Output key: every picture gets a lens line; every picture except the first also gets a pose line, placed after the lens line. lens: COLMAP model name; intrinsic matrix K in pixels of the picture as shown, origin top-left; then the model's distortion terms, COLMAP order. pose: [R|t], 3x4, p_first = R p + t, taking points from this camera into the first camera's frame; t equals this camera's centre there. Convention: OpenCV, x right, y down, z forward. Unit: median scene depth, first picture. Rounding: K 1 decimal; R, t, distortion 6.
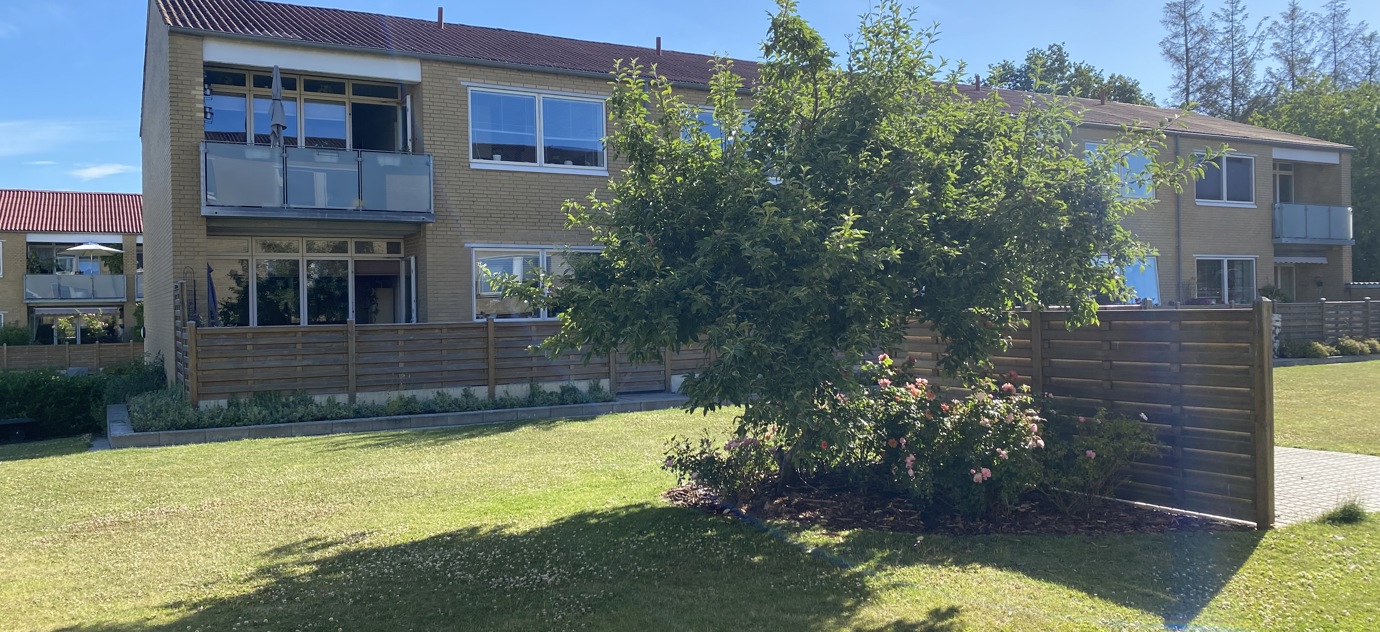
lens RADIAL K [[1050.5, 0, 690.0], [0, 1050.5, 316.0], [0, 0, 1]] dist [0.097567, -0.156914]
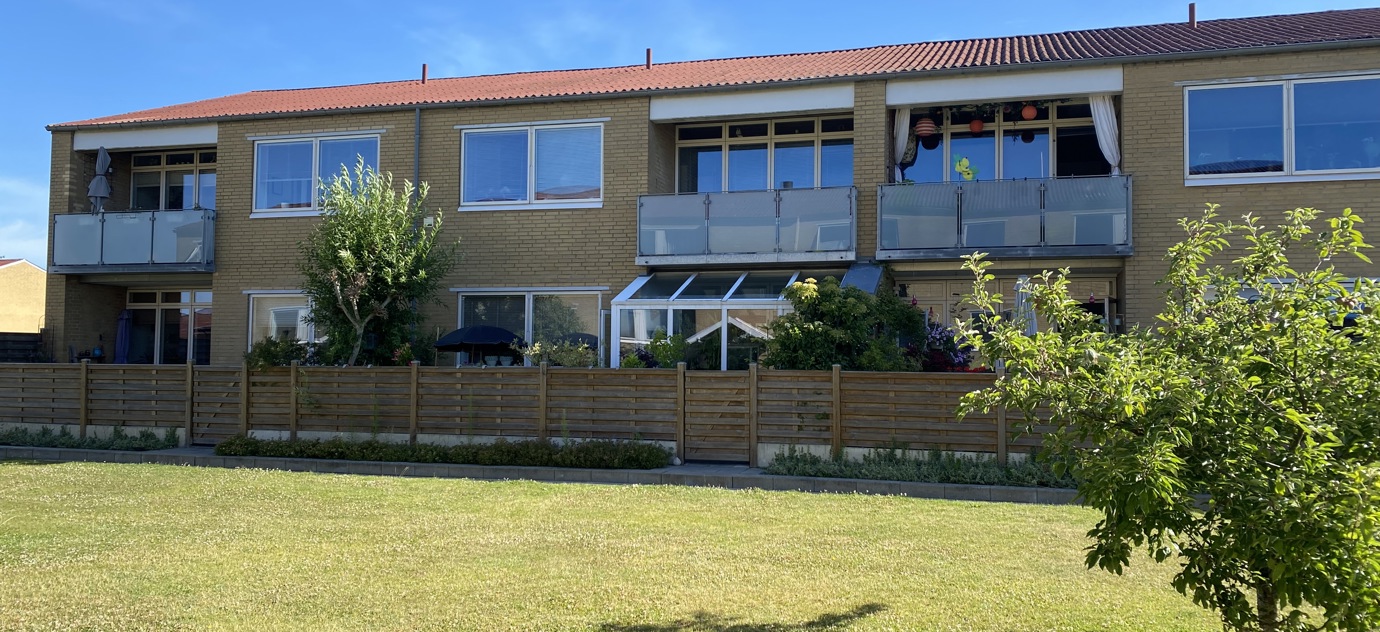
lens RADIAL K [[1149.5, 0, 690.0], [0, 1149.5, 316.0], [0, 0, 1]] dist [0.066168, -0.001228]
pose [[0.655980, -0.004222, -0.754766, 1.005390], [-0.026356, 0.999246, -0.028496, -0.024075], [0.754318, 0.038586, 0.655375, 0.623469]]
